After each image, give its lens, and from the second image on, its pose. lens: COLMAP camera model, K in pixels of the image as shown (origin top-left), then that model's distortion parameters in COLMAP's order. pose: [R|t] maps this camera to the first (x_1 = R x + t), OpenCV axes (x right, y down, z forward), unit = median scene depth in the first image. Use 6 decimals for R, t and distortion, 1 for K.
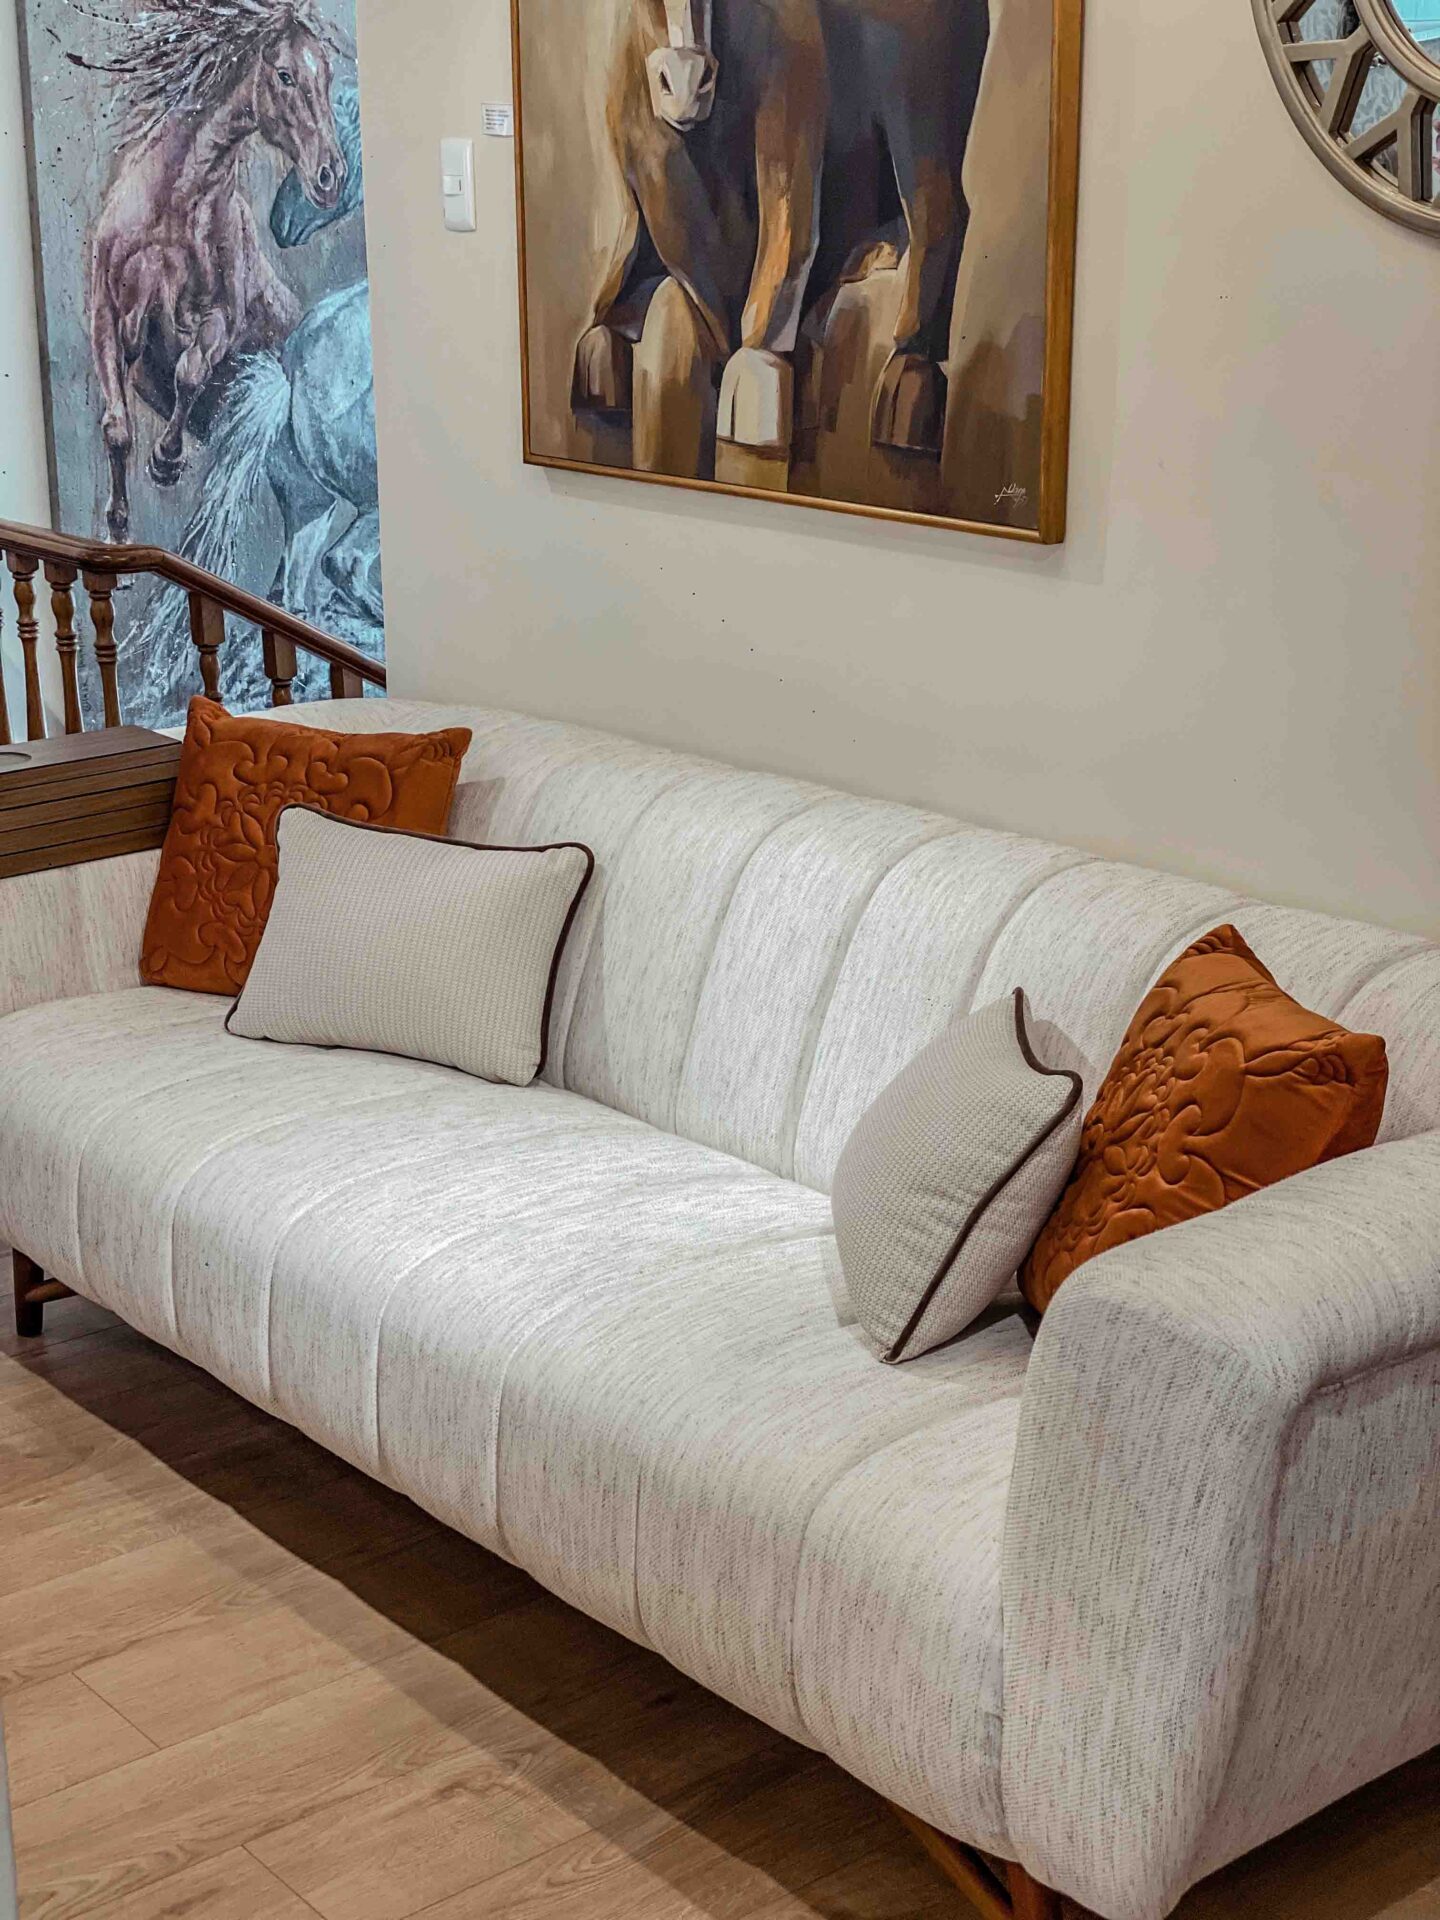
lens RADIAL K [[2880.5, 0, 719.6], [0, 2880.5, 964.3], [0, 0, 1]] dist [0.078637, 0.000000]
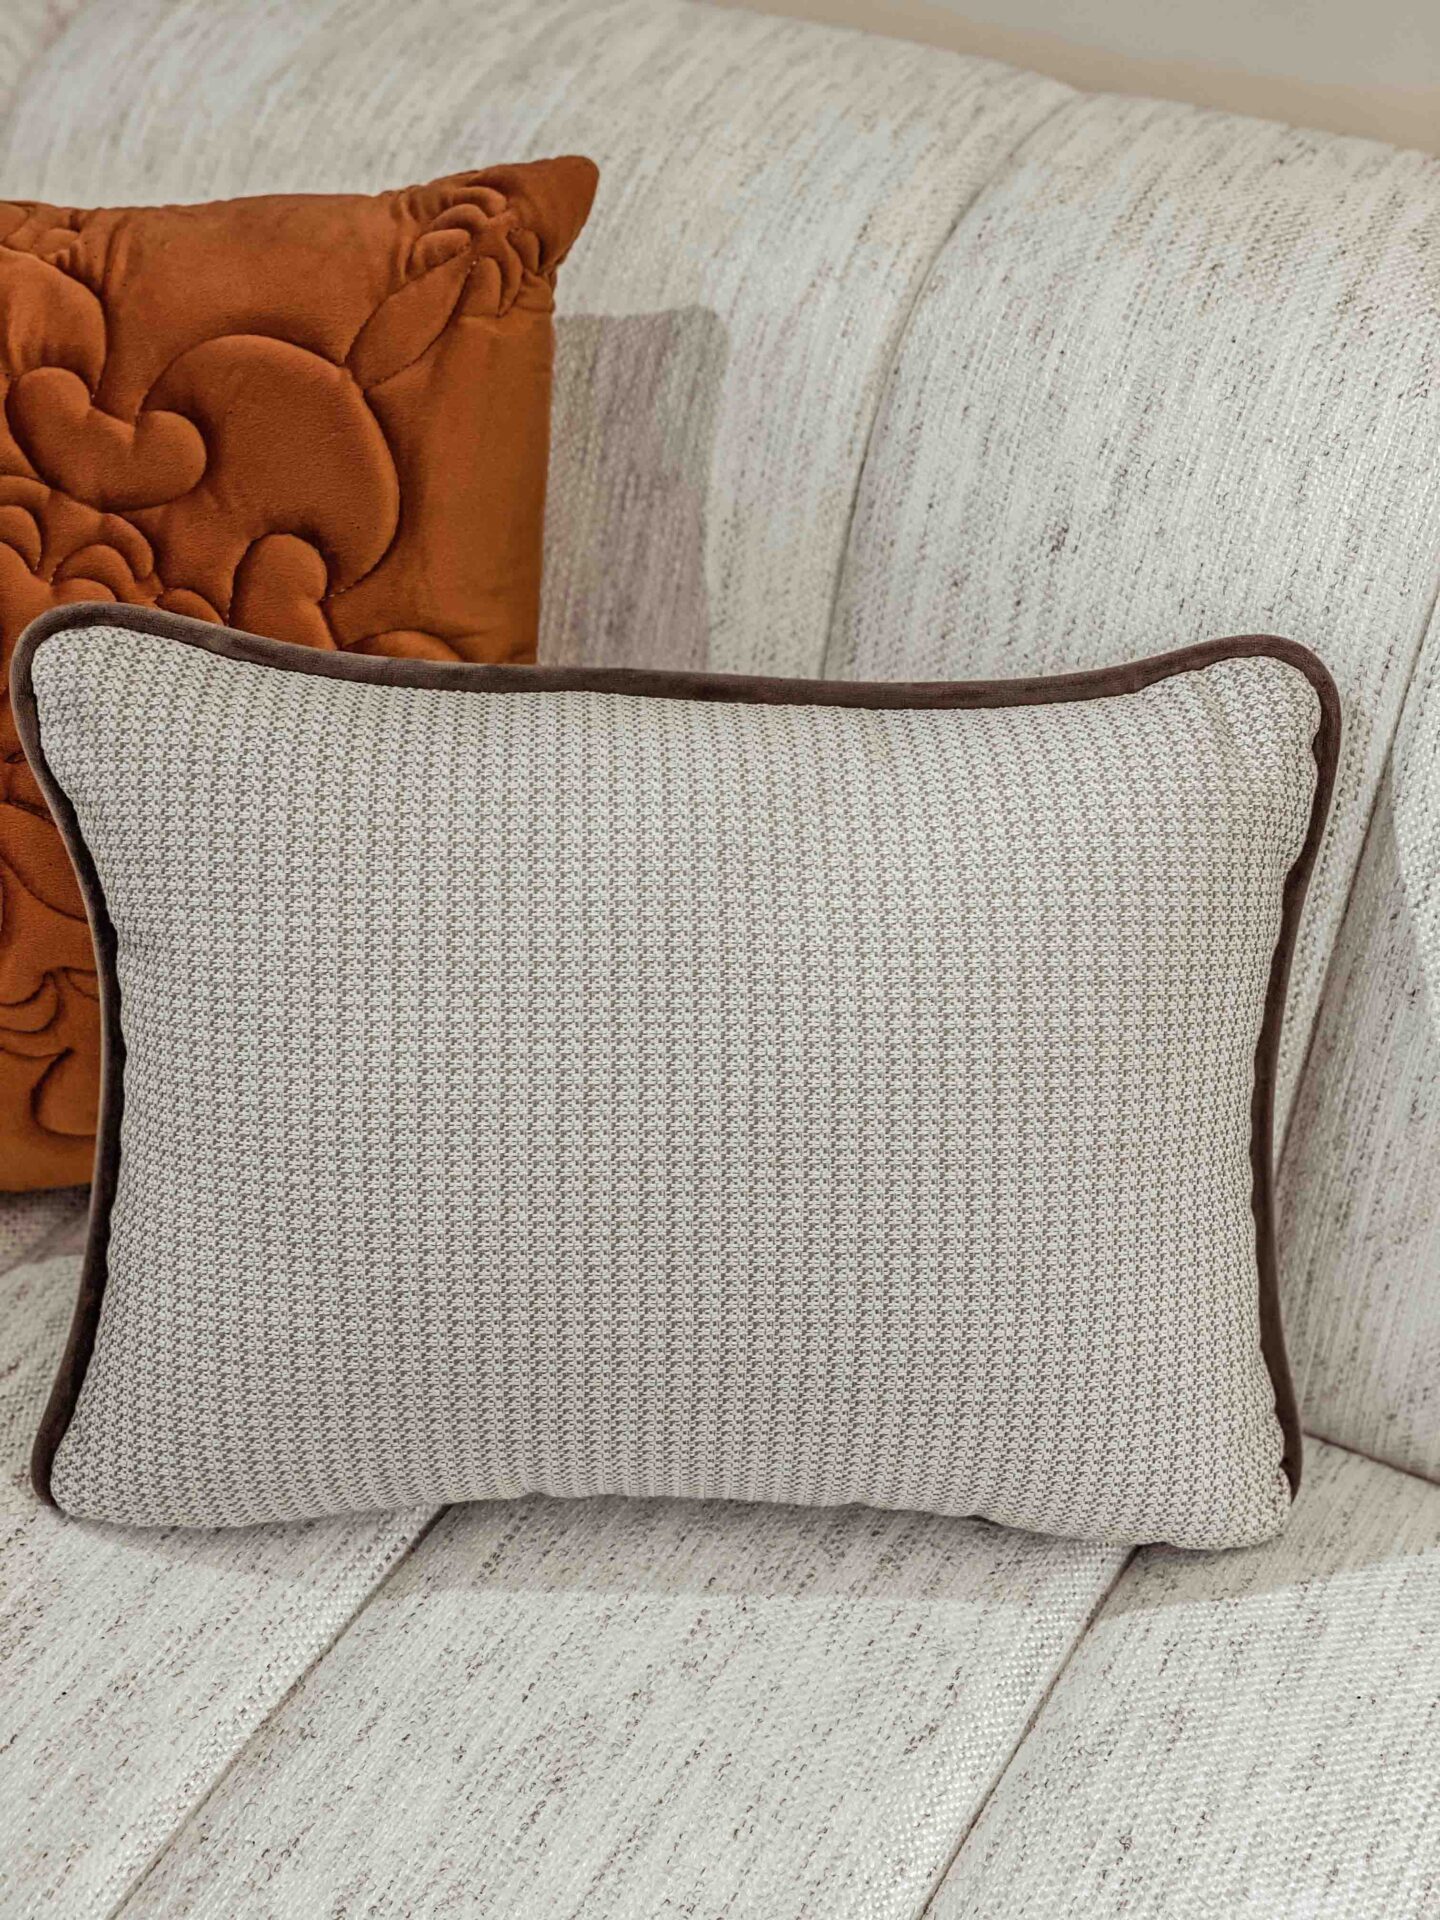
lens RADIAL K [[2880.5, 0, 743.9], [0, 2880.5, 1000.9], [0, 0, 1]] dist [0.078637, 0.000000]
pose [[0.924682, -0.247919, 0.288964, -0.174868], [0.104844, 0.895409, 0.432724, -0.129460], [-0.366021, -0.369836, 0.853961, 0.745917]]
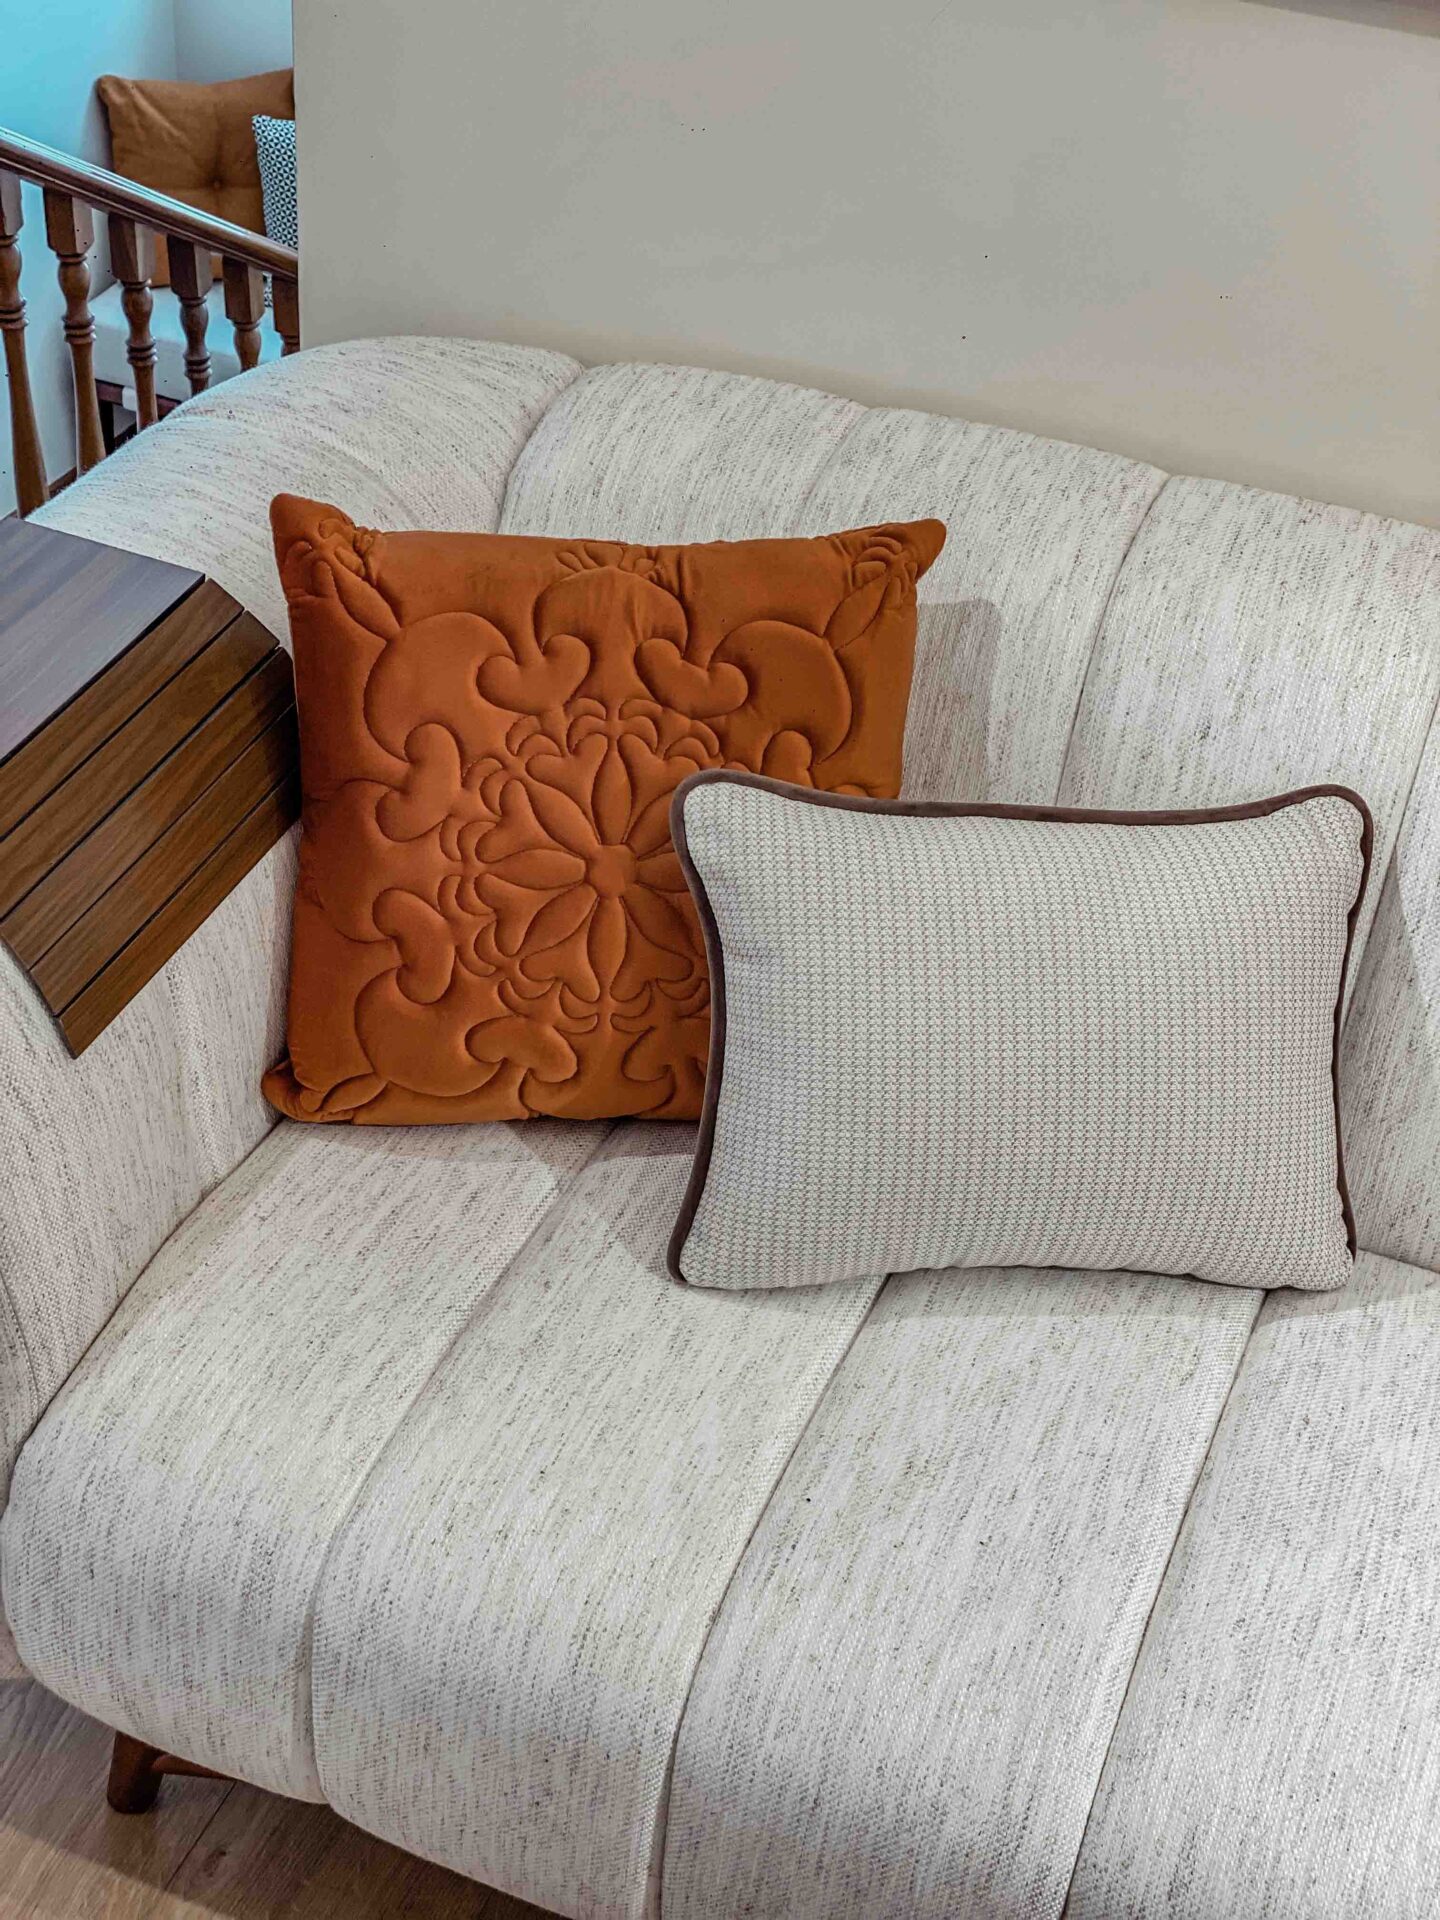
lens RADIAL K [[2880.5, 0, 710.4], [0, 2880.5, 1010.7], [0, 0, 1]] dist [0.078637, 0.000000]
pose [[0.870672, -0.244277, 0.426919, -0.353296], [0.063728, 0.916668, 0.394536, -0.203372], [-0.487719, -0.316305, 0.813684, 0.610519]]
